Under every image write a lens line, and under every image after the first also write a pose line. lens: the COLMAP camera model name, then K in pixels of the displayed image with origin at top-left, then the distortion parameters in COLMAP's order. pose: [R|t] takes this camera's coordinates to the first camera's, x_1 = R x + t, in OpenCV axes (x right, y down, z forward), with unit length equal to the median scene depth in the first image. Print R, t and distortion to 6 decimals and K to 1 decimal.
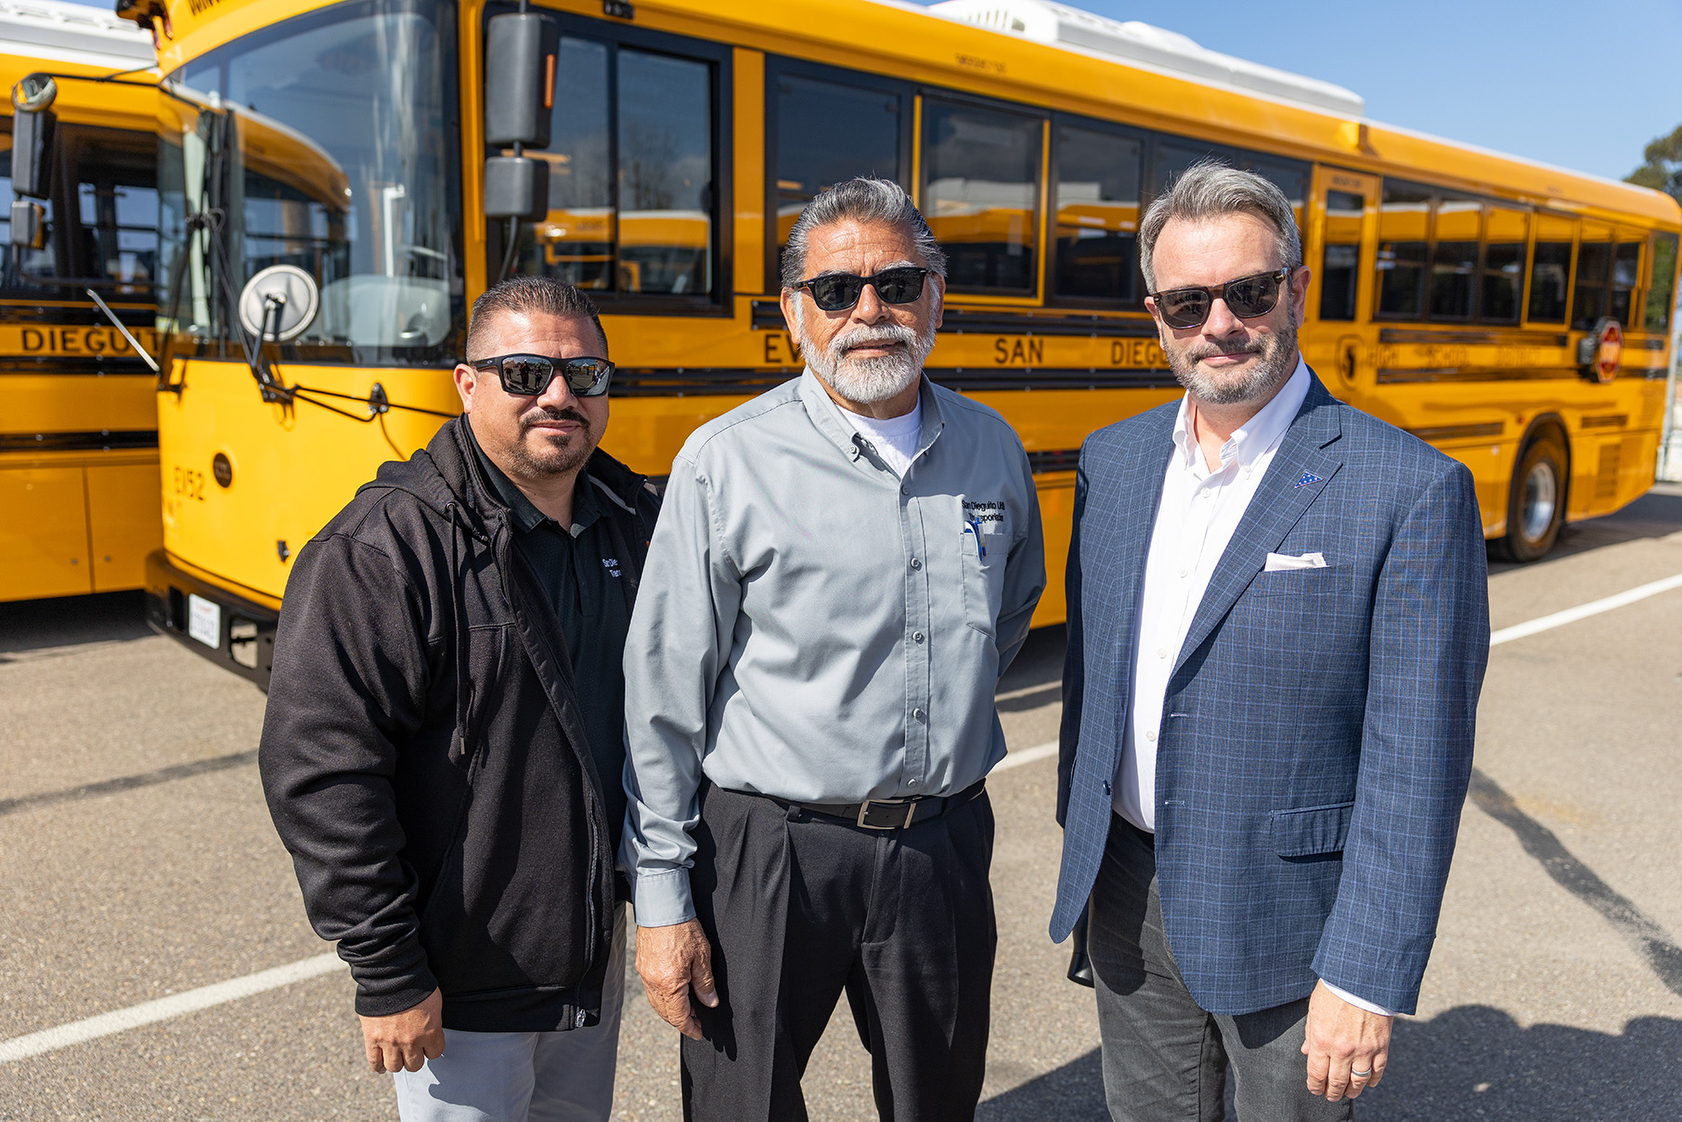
lens RADIAL K [[1349.3, 0, 875.4], [0, 1349.3, 562.5], [0, 0, 1]] dist [-0.007087, -0.006570]
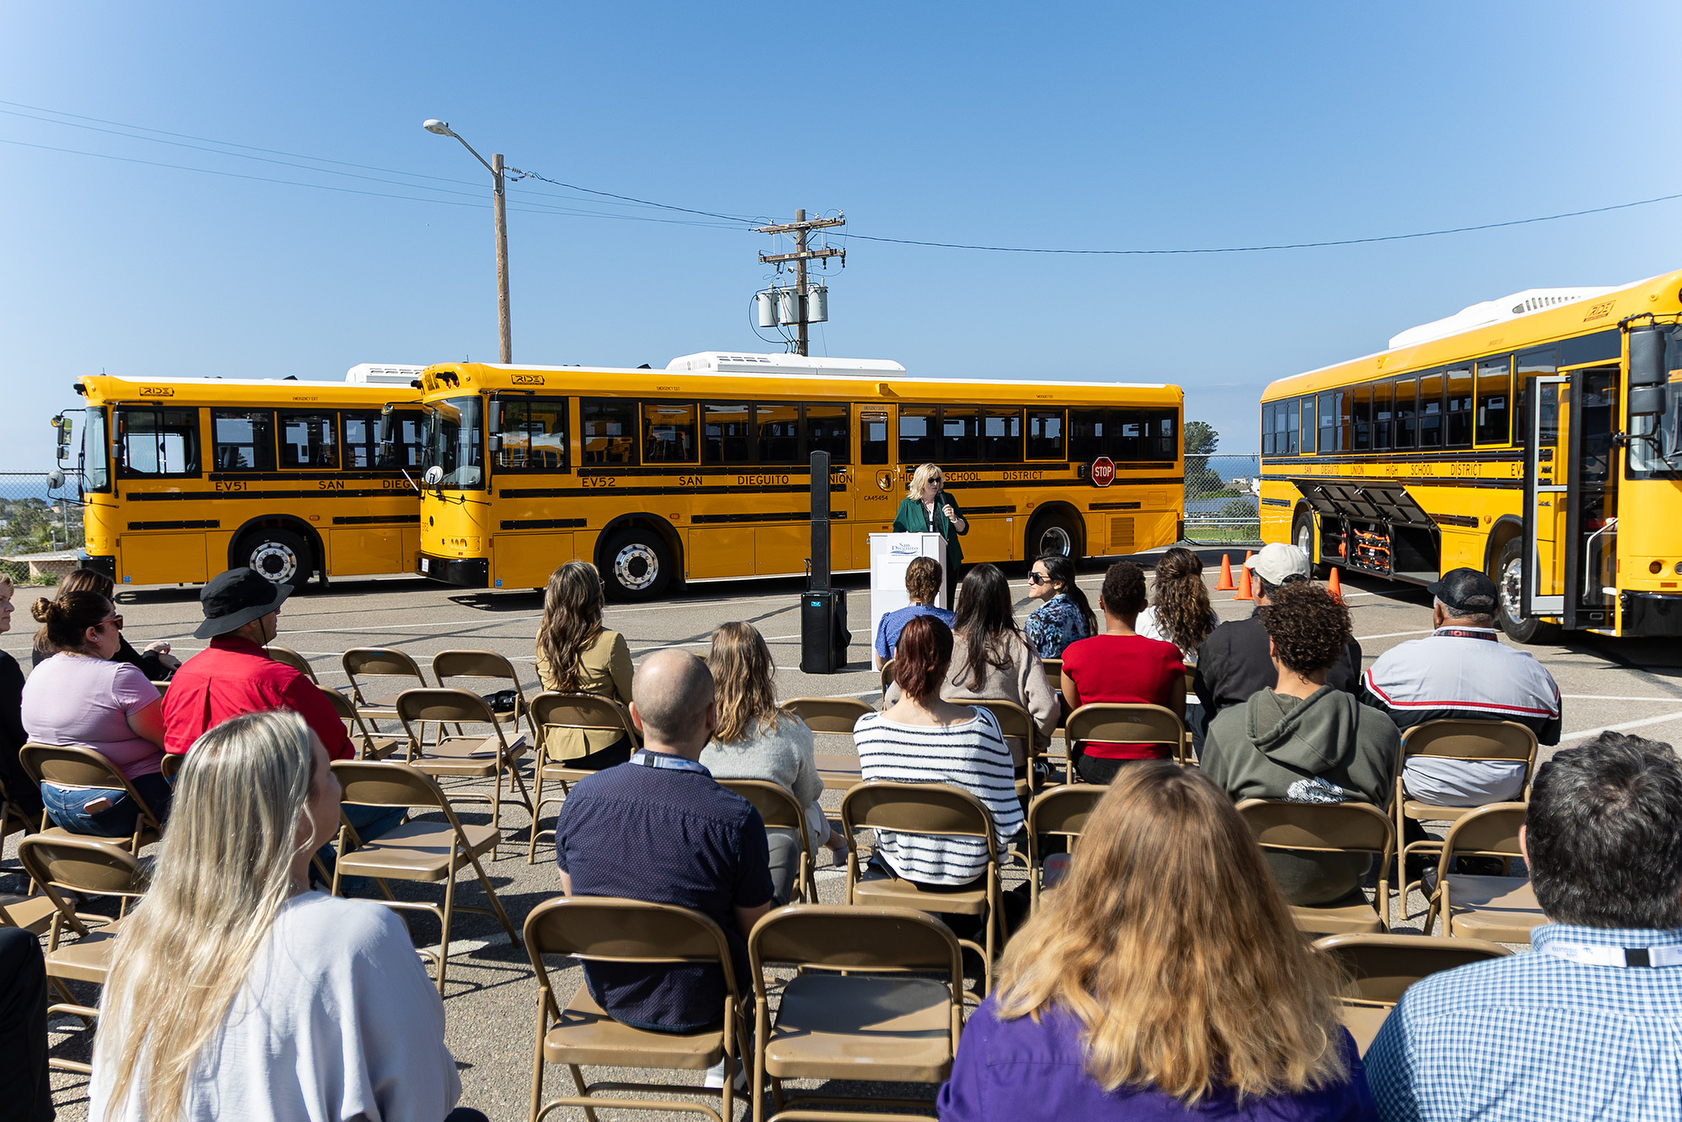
lens RADIAL K [[1166.0, 0, 833.1], [0, 1166.0, 564.4], [0, 0, 1]] dist [0.006395, -0.007263]
pose [[0.976210, -0.011079, -0.216545, 0.959294], [-0.006893, 0.996603, -0.082061, 0.230782], [0.216719, 0.081602, 0.972818, -1.385029]]
